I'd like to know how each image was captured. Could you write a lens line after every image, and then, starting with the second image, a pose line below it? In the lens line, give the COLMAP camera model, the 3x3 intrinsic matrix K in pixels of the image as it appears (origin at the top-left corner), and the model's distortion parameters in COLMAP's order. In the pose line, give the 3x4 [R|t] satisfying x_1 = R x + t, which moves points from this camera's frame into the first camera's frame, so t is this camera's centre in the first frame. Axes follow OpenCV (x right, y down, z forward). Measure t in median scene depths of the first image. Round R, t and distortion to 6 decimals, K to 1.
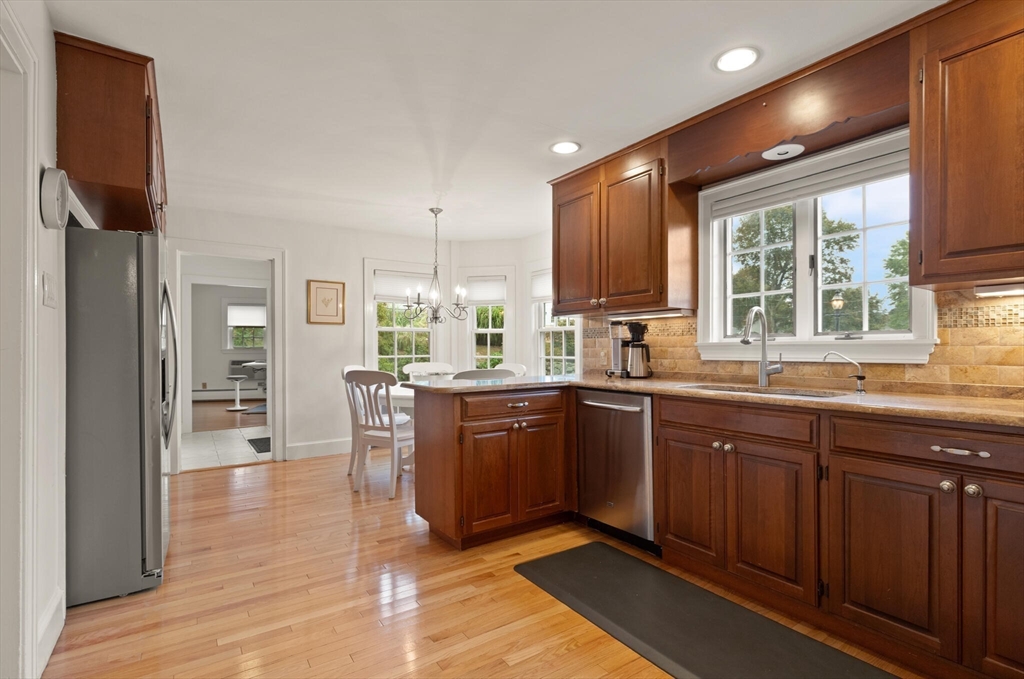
lens RADIAL K [[480.3, 0, 515.3], [0, 480.3, 354.4], [0, 0, 1]] dist [-0.000889, -0.000121]
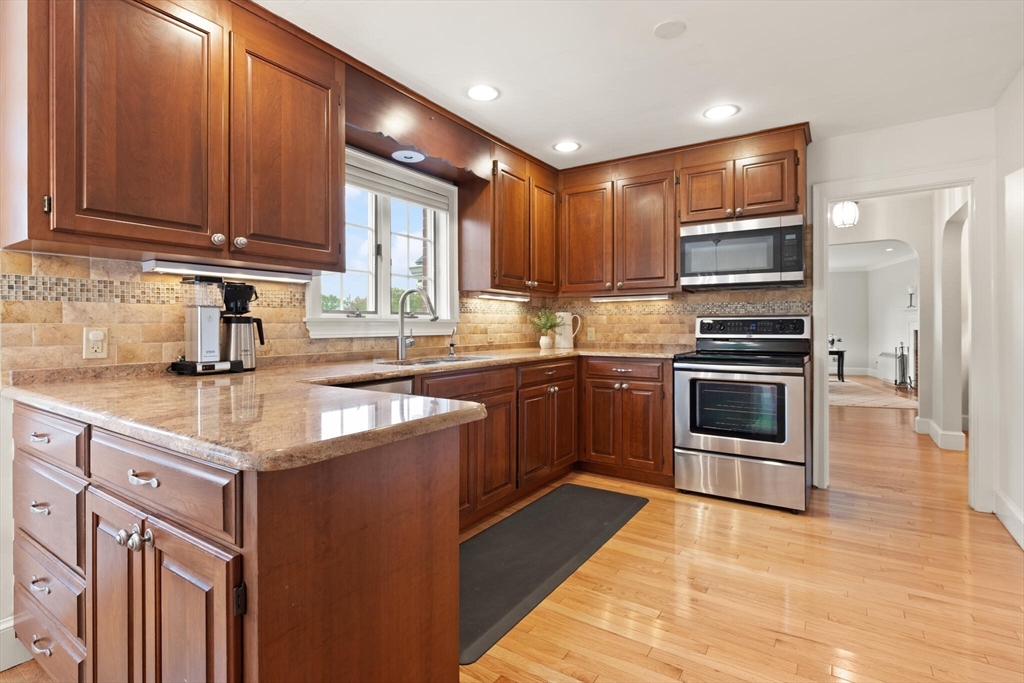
lens RADIAL K [[496.0, 0, 514.9], [0, 496.0, 328.1], [0, 0, 1]] dist [0.000252, 0.000076]
pose [[-0.382280, -0.004707, 0.924034, -0.652712], [0.008125, 0.999931, 0.008455, -0.012592], [-0.924011, 0.010740, -0.382216, 1.210139]]
